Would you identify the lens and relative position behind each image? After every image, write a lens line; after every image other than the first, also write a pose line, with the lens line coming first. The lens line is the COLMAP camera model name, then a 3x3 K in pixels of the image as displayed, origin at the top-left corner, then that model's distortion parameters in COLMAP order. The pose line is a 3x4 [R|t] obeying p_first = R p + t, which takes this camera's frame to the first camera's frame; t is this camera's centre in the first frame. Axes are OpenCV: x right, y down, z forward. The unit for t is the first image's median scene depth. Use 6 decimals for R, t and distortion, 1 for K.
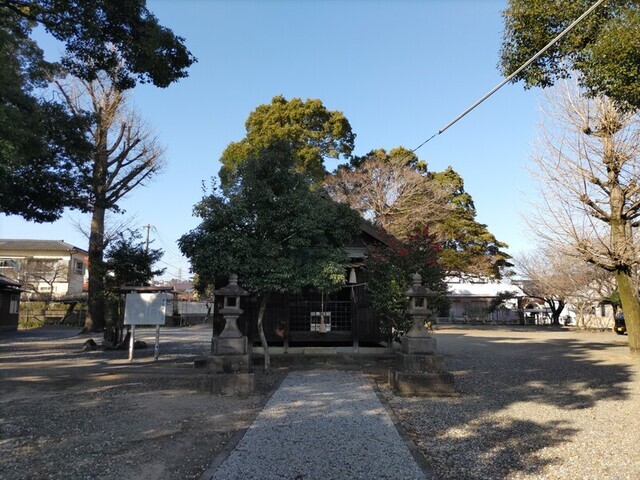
lens RADIAL K [[465.5, 0, 320.0], [0, 465.5, 240.0], [0, 0, 1]] dist [0.001837, 0.000263]
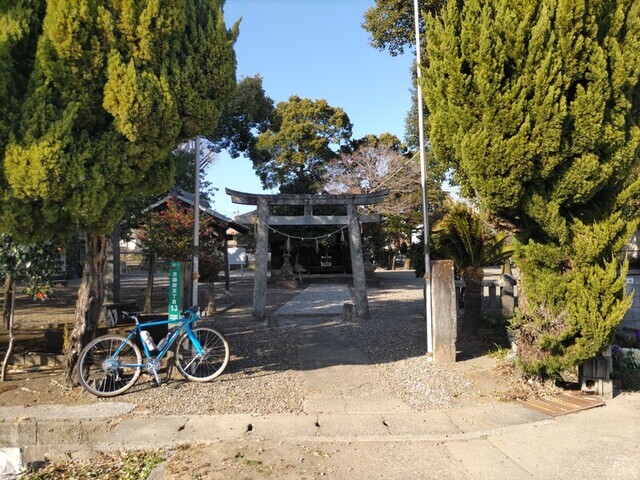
lens RADIAL K [[465.5, 0, 320.0], [0, 465.5, 240.0], [0, 0, 1]] dist [0.001837, 0.000263]
pose [[0.999524, -0.017651, -0.025314, 0.023389], [0.020351, 0.993647, 0.110683, -0.111301], [0.023200, -0.111146, 0.993533, -0.800693]]
